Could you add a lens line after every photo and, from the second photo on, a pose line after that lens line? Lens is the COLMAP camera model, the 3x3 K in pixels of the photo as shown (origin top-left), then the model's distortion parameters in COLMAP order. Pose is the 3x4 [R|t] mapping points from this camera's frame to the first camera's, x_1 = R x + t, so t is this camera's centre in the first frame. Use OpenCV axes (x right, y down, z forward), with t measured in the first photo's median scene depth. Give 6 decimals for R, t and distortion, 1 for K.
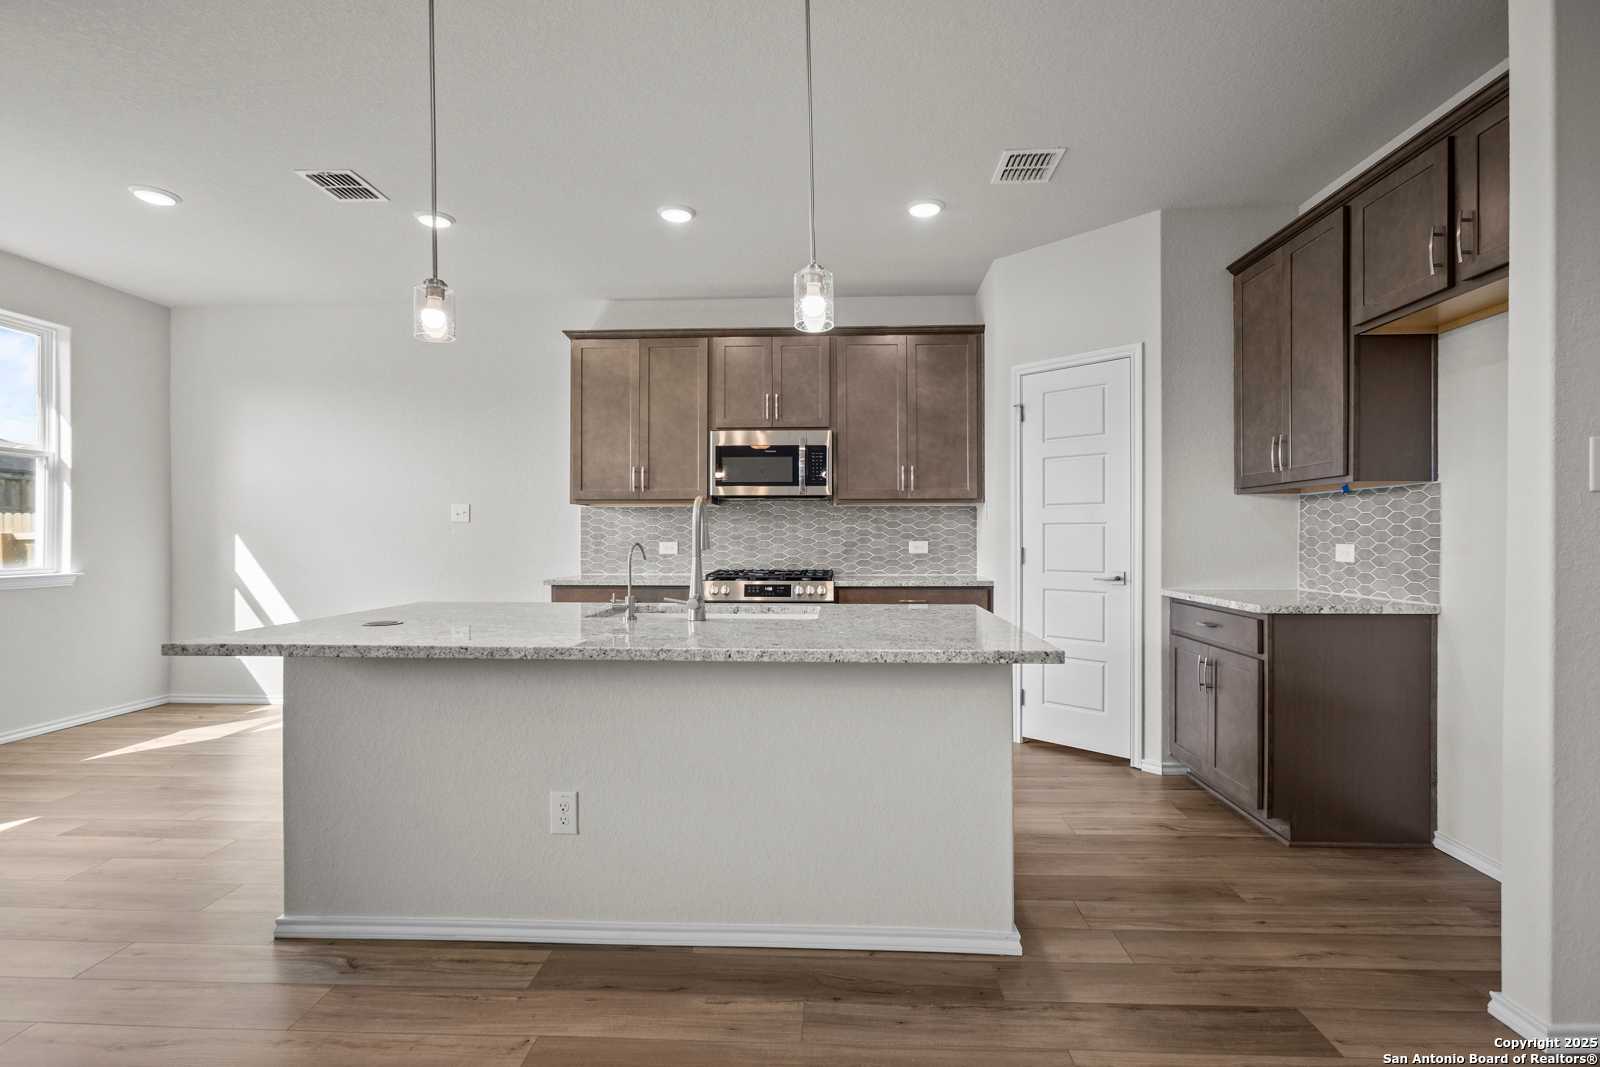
lens RADIAL K [[766.6, 0, 808.7], [0, 766.6, 538.6], [0, 0, 1]] dist [-0.021845, 0.013662]
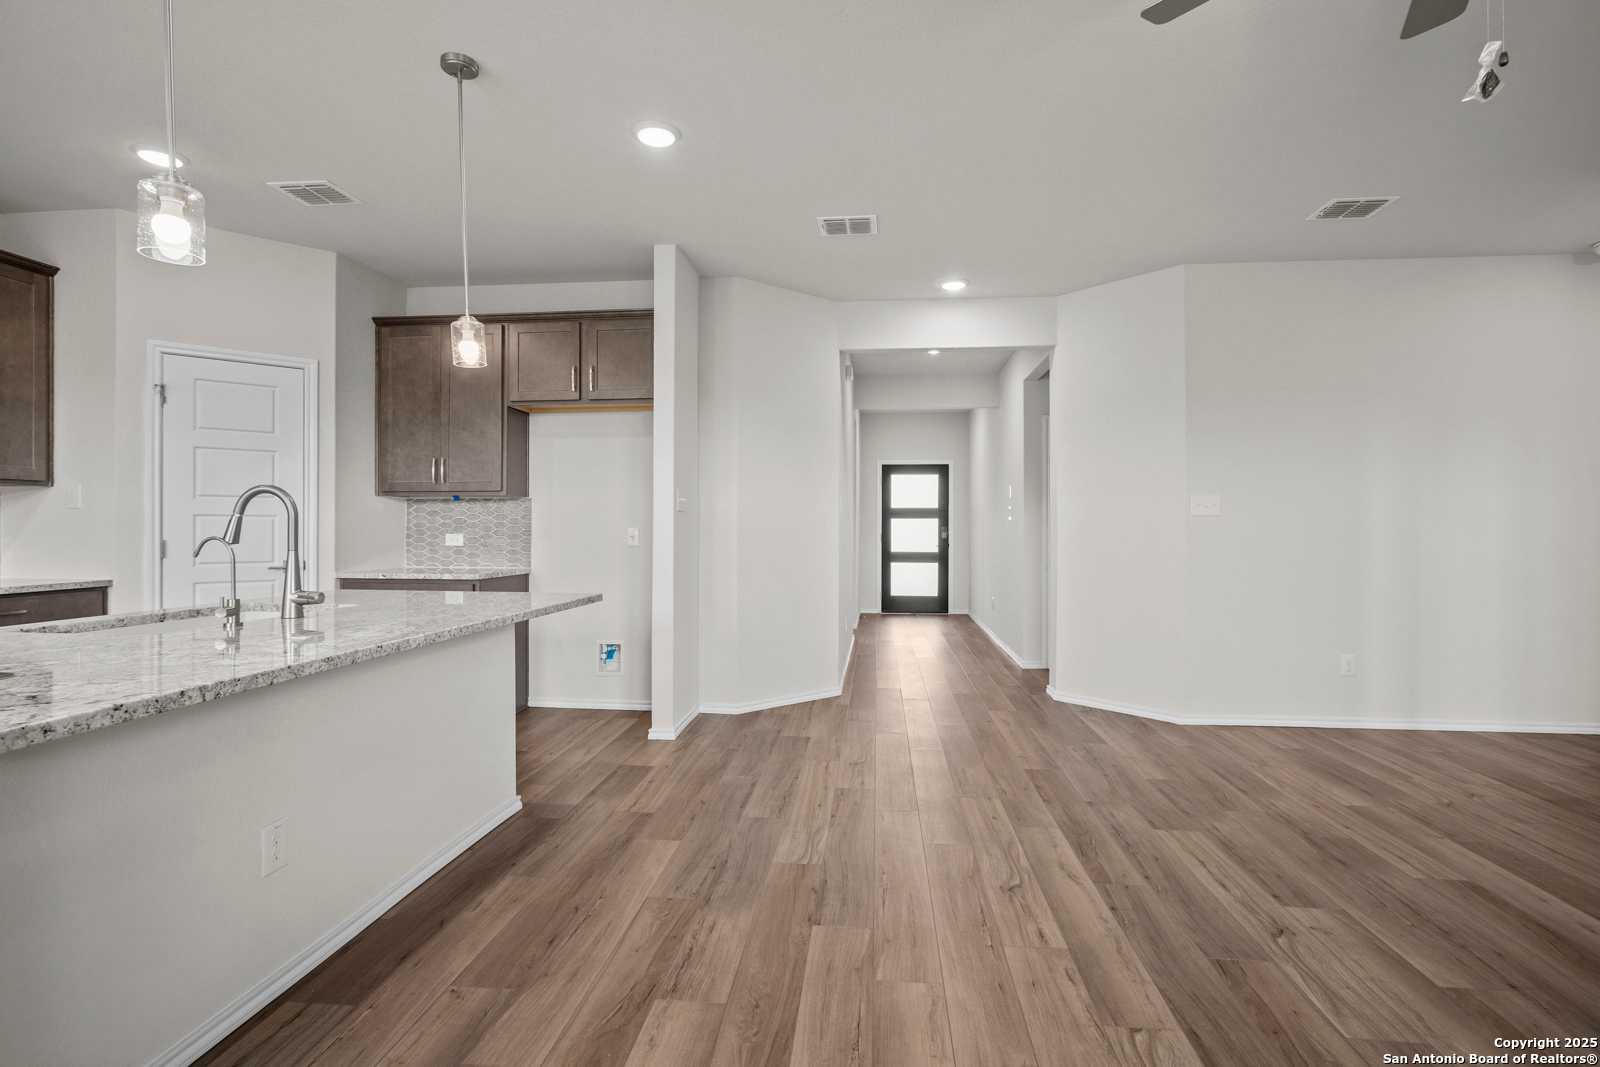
lens RADIAL K [[760.4, 0, 806.1], [0, 760.4, 531.0], [0, 0, 1]] dist [-0.022869, 0.013246]
pose [[0.054394, -0.002522, 0.998516, -0.676979], [0.000383, 0.999997, 0.002505, -0.001647], [-0.998519, 0.000246, 0.054395, 0.206322]]
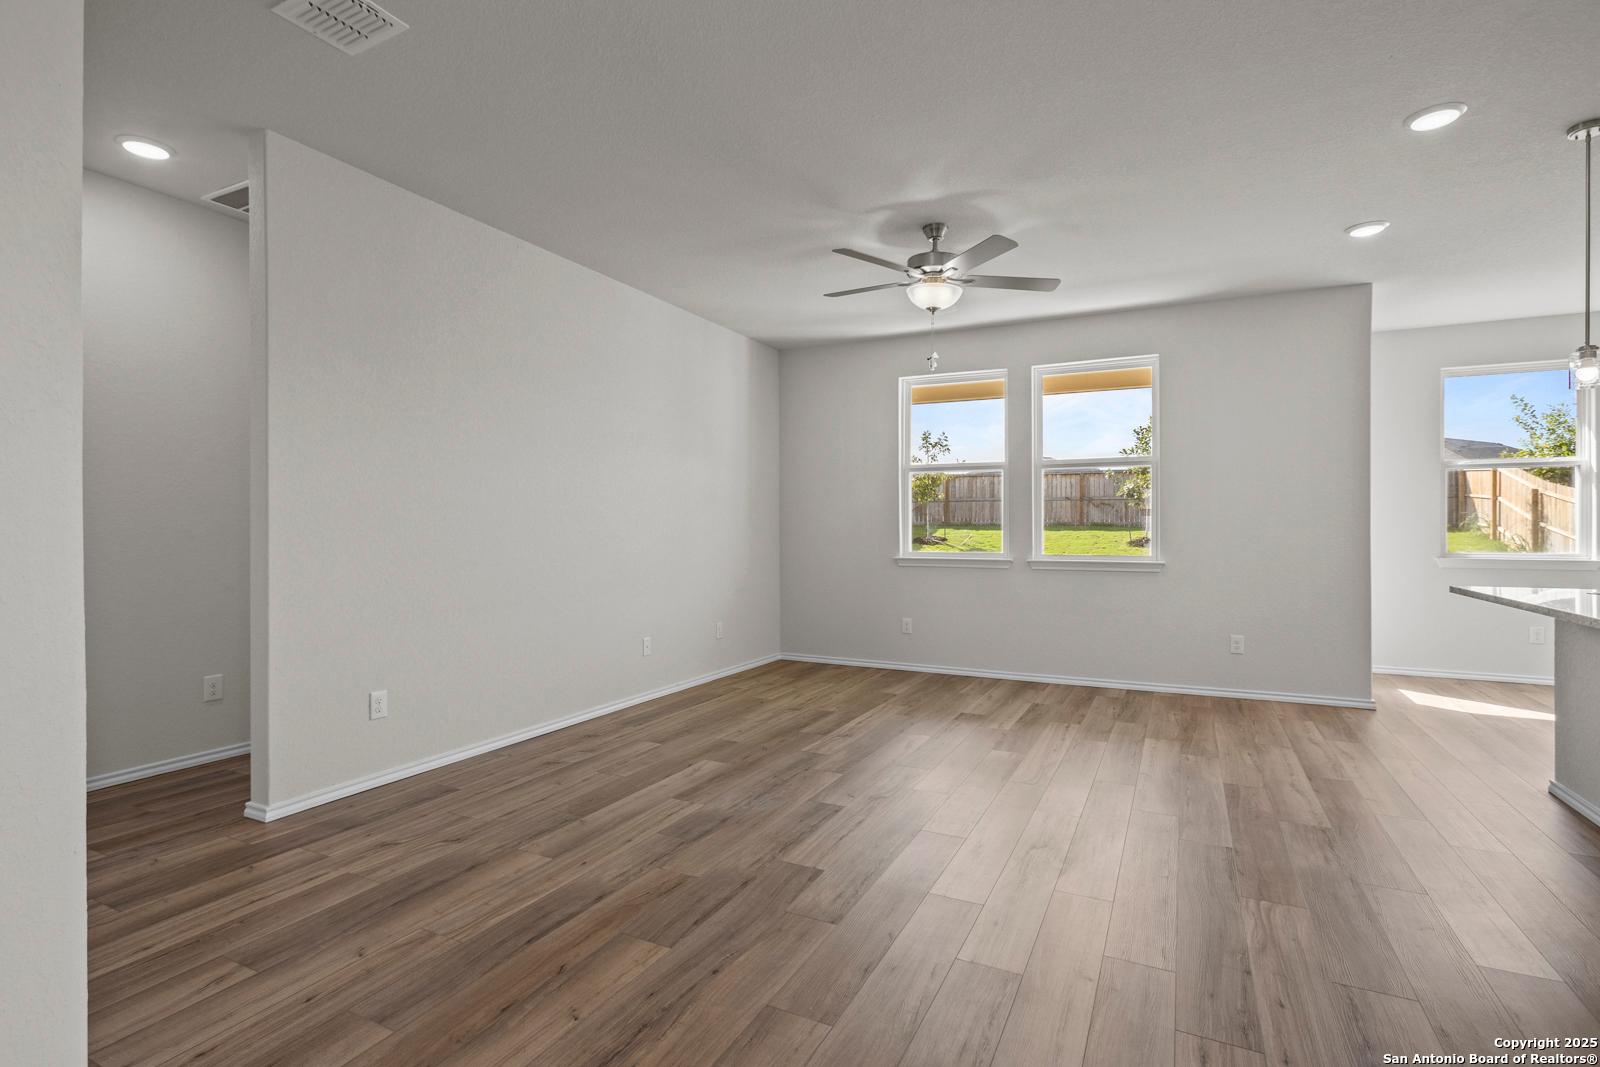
lens RADIAL K [[760.4, 0, 806.1], [0, 760.4, 531.0], [0, 0, 1]] dist [-0.022869, 0.013246]
pose [[-0.410806, 0.001588, -0.911721, 0.785714], [-0.002013, 0.999994, 0.002649, -0.001344], [0.911720, 0.002924, -0.410801, 0.154638]]
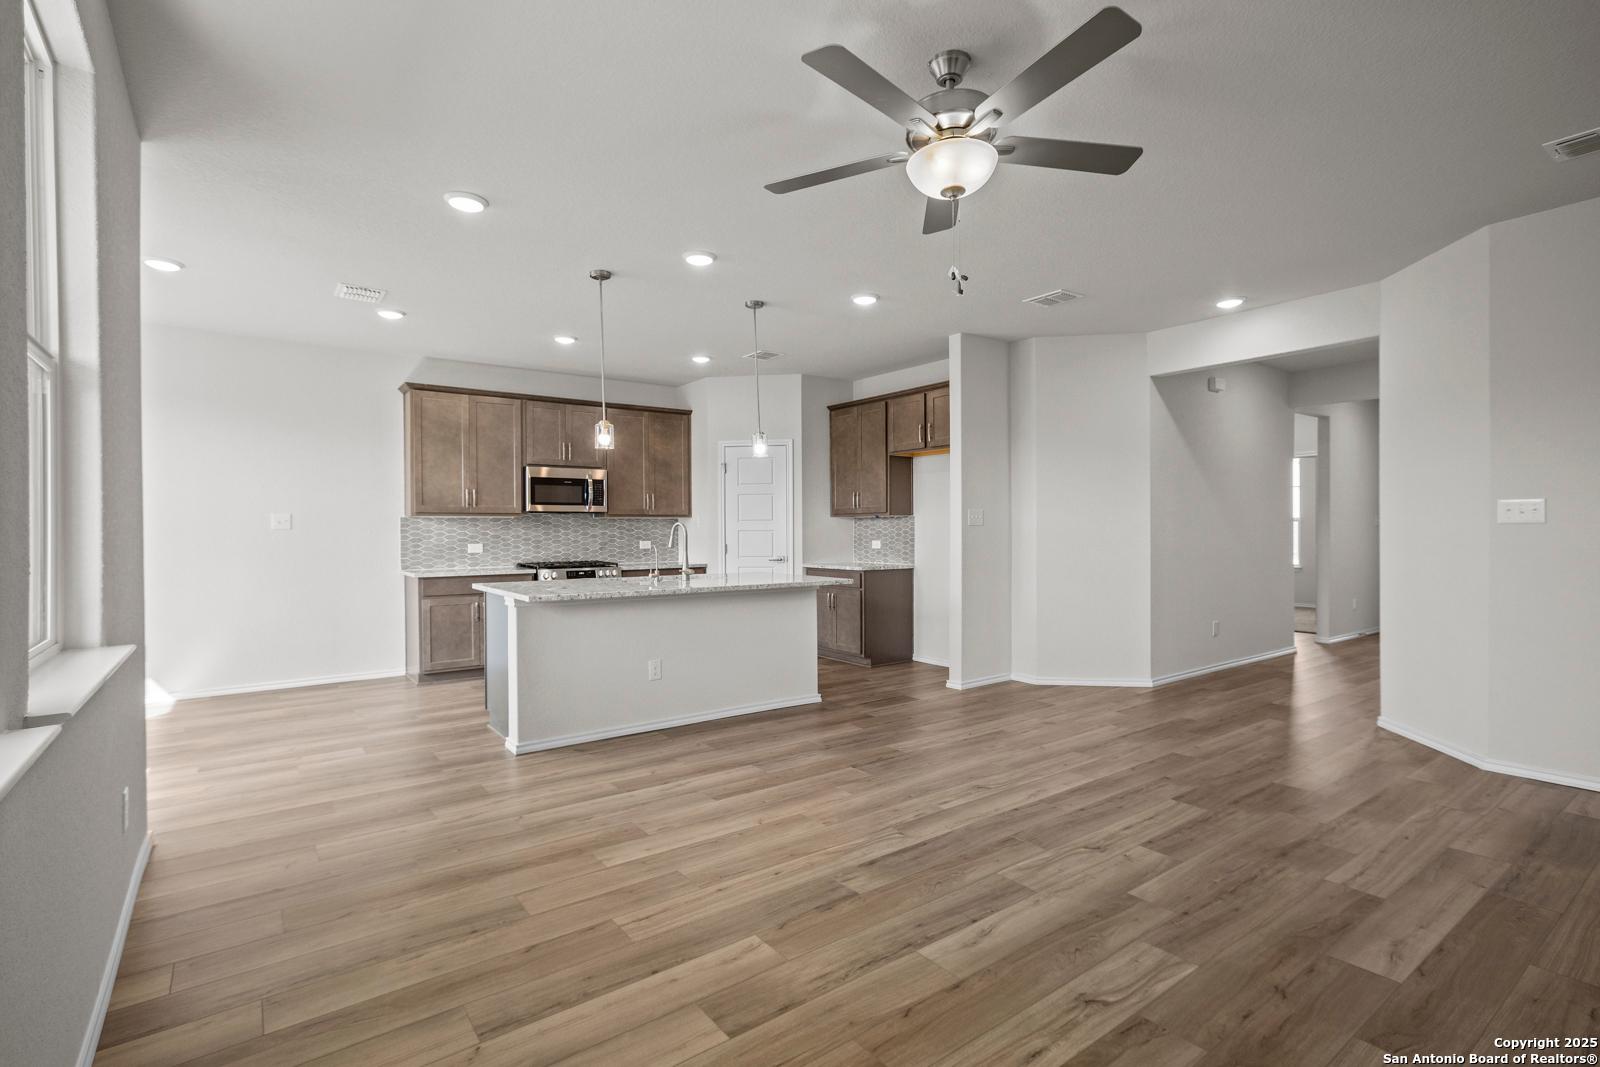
lens RADIAL K [[760.4, 0, 806.1], [0, 760.4, 531.0], [0, 0, 1]] dist [-0.022869, 0.013246]
pose [[0.775363, -0.003886, 0.631504, -0.796429], [0.006701, 0.999975, -0.002074, -0.015955], [-0.631480, 0.005840, 0.775370, -0.557613]]
